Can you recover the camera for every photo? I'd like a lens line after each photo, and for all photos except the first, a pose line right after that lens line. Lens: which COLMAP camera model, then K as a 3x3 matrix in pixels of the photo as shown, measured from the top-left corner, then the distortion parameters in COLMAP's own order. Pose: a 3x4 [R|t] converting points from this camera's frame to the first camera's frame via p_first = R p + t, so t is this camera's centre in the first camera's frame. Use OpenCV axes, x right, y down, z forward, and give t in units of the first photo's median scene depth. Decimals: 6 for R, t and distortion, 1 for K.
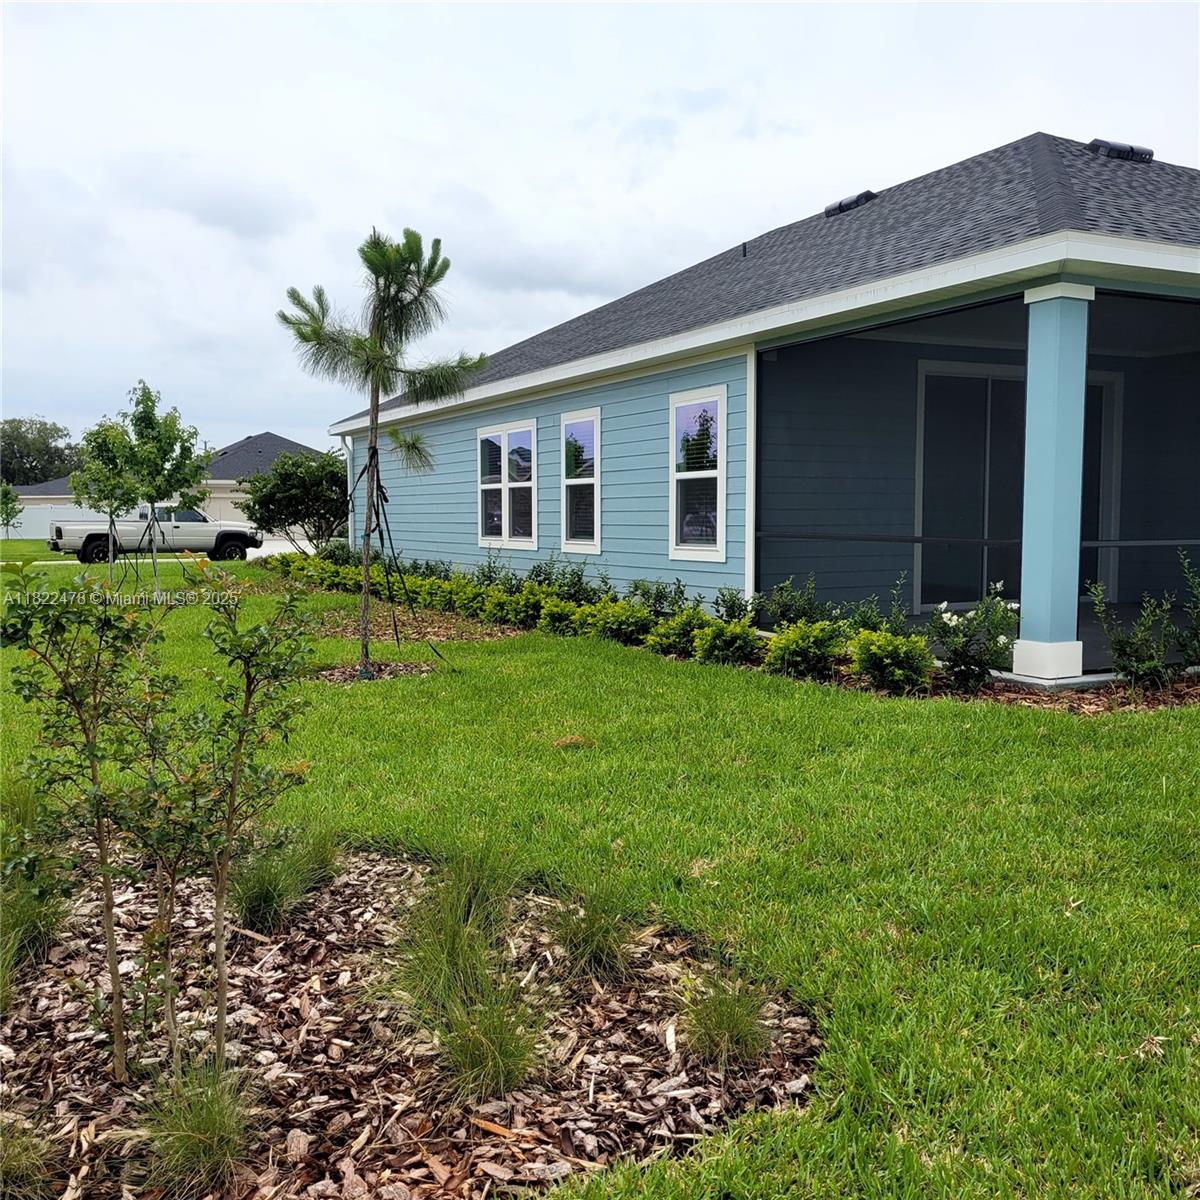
lens RADIAL K [[1208.1, 0, 603.2], [0, 1208.1, 608.0], [0, 0, 1]] dist [0.041317, 0.000000]
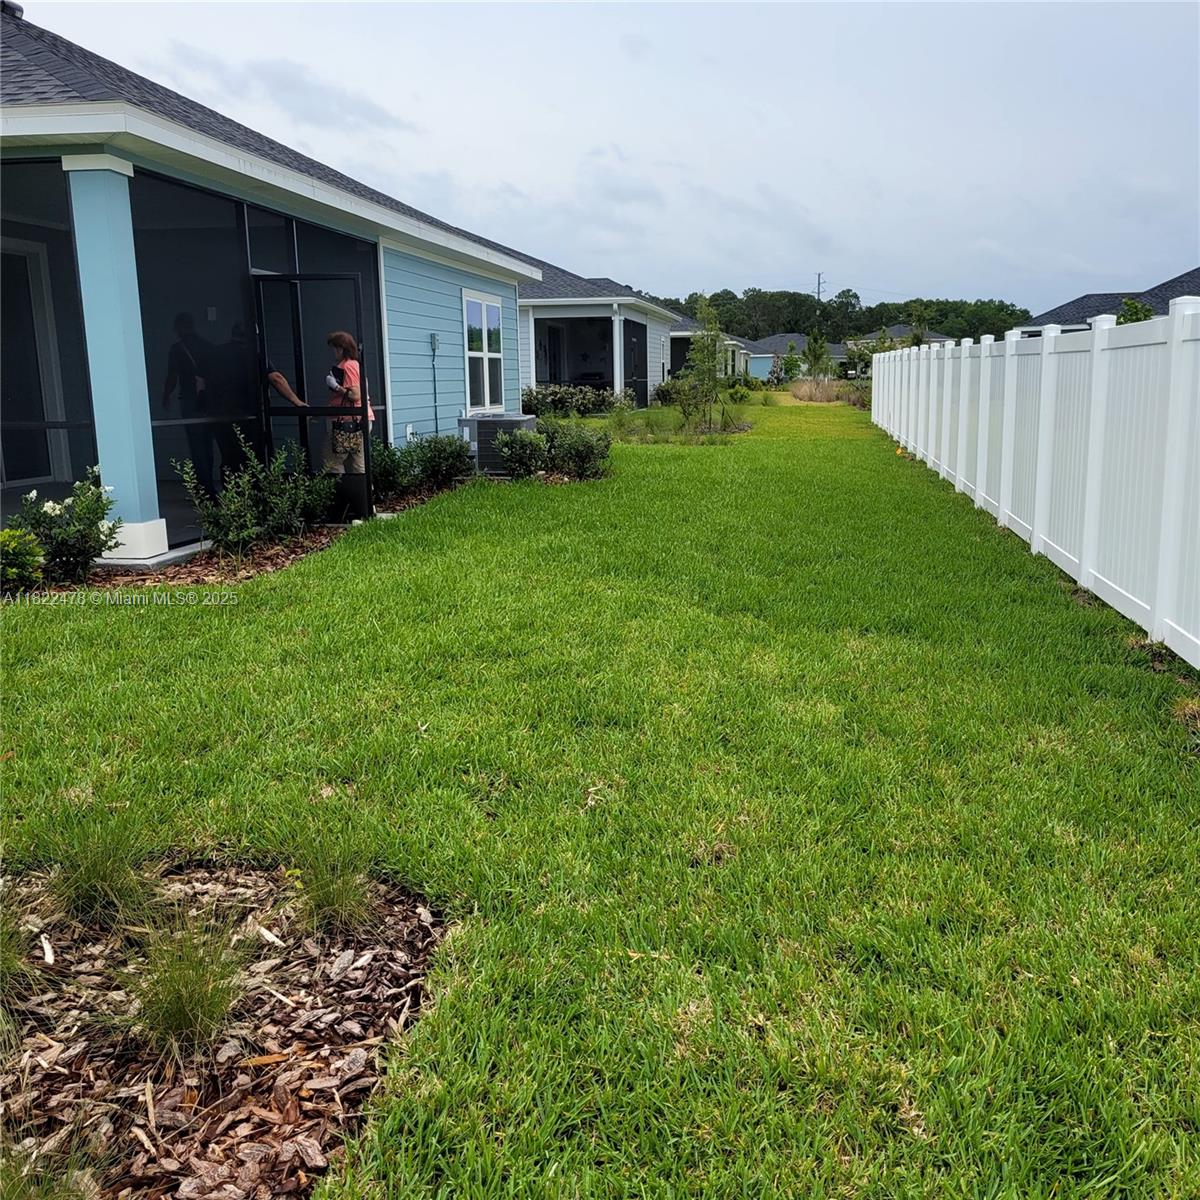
lens RADIAL K [[1208.1, 0, 621.9], [0, 1208.1, 613.7], [0, 0, 1]] dist [0.041317, 0.000000]
pose [[0.578668, -0.162881, 0.799133, -0.228701], [0.077669, 0.986406, 0.144810, -0.012732], [-0.811856, -0.021729, 0.583453, 0.079933]]
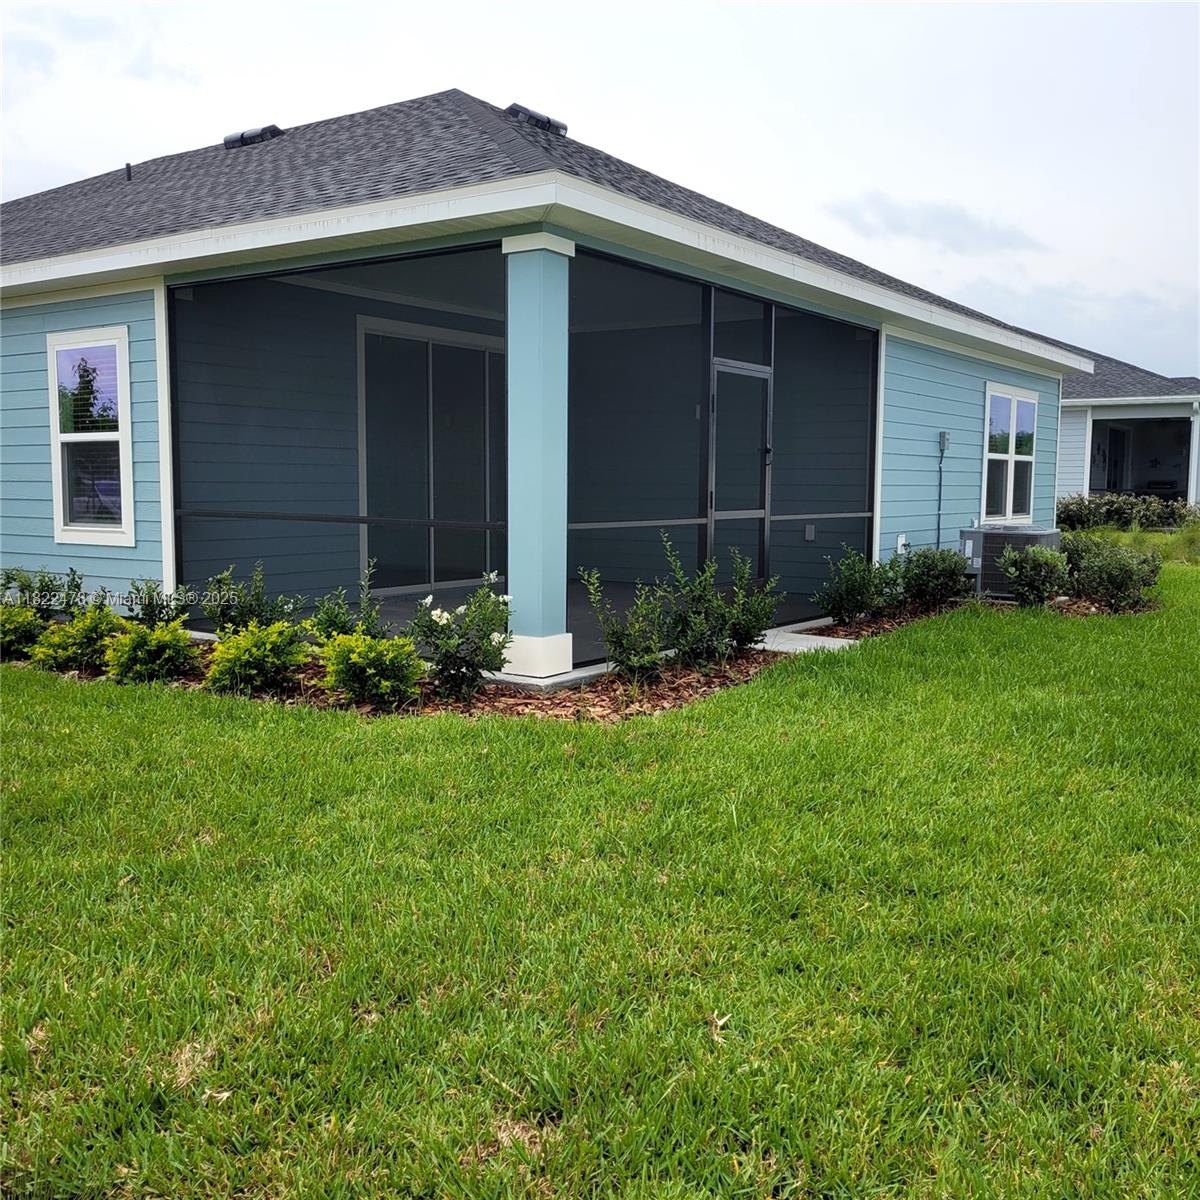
lens RADIAL K [[1208.1, 0, 605.2], [0, 1208.1, 596.6], [0, 0, 1]] dist [0.041317, 0.000000]
pose [[0.879802, -0.035789, 0.473992, -0.012723], [0.028134, 0.999334, 0.023235, -0.021071], [-0.474508, -0.007107, 0.880223, 0.197406]]
